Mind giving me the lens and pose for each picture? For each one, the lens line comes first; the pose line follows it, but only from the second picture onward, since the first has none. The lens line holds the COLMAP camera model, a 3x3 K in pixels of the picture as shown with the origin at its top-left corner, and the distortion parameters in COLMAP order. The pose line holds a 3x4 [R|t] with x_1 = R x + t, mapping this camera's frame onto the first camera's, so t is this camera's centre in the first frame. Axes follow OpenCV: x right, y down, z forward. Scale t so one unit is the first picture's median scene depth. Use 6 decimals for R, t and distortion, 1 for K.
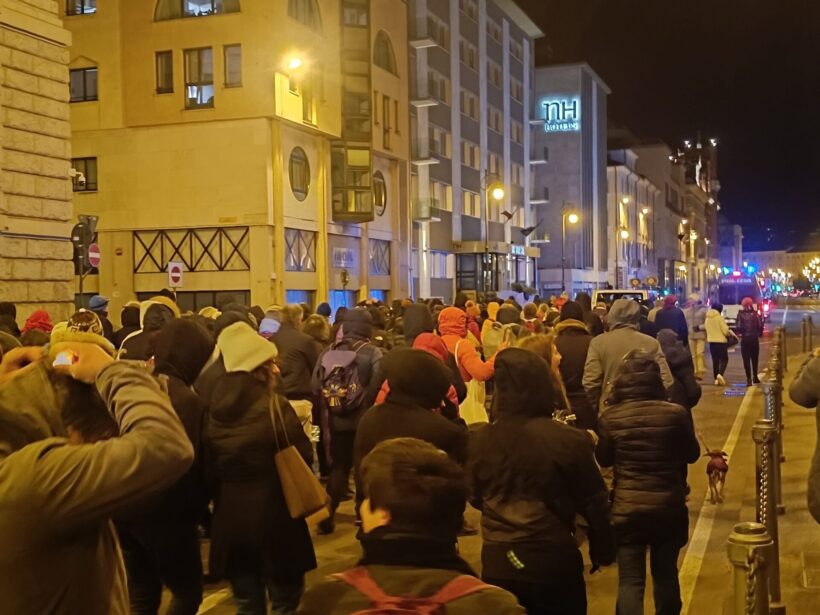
lens RADIAL K [[1147.9, 0, 411.2], [0, 1147.9, 304.1], [0, 0, 1]] dist [0.190911, 0.000000]
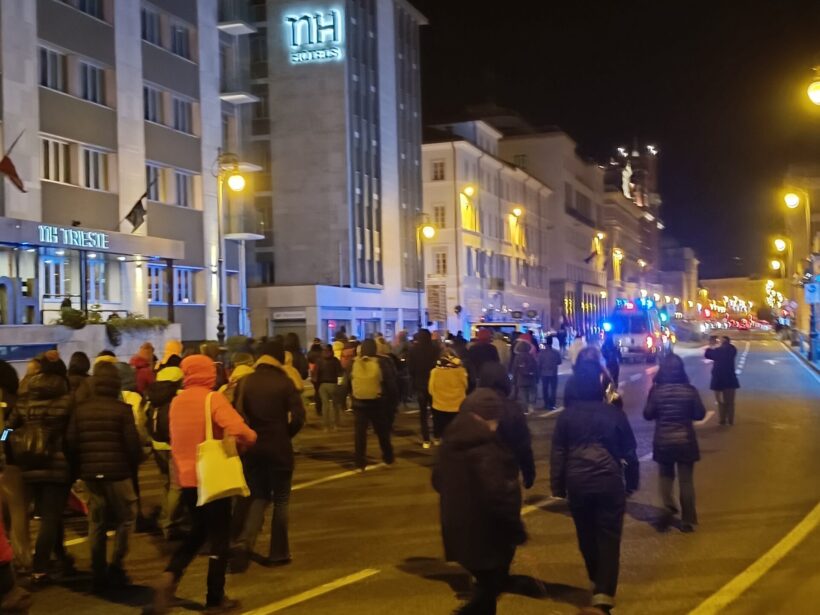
lens RADIAL K [[1147.9, 0, 408.7], [0, 1147.9, 312.4], [0, 0, 1]] dist [0.190911, 0.000000]
pose [[0.999810, -0.010032, 0.016741, 0.089952], [0.010402, 0.999701, -0.022128, -0.001549], [-0.016514, 0.022298, 0.999615, 0.207354]]
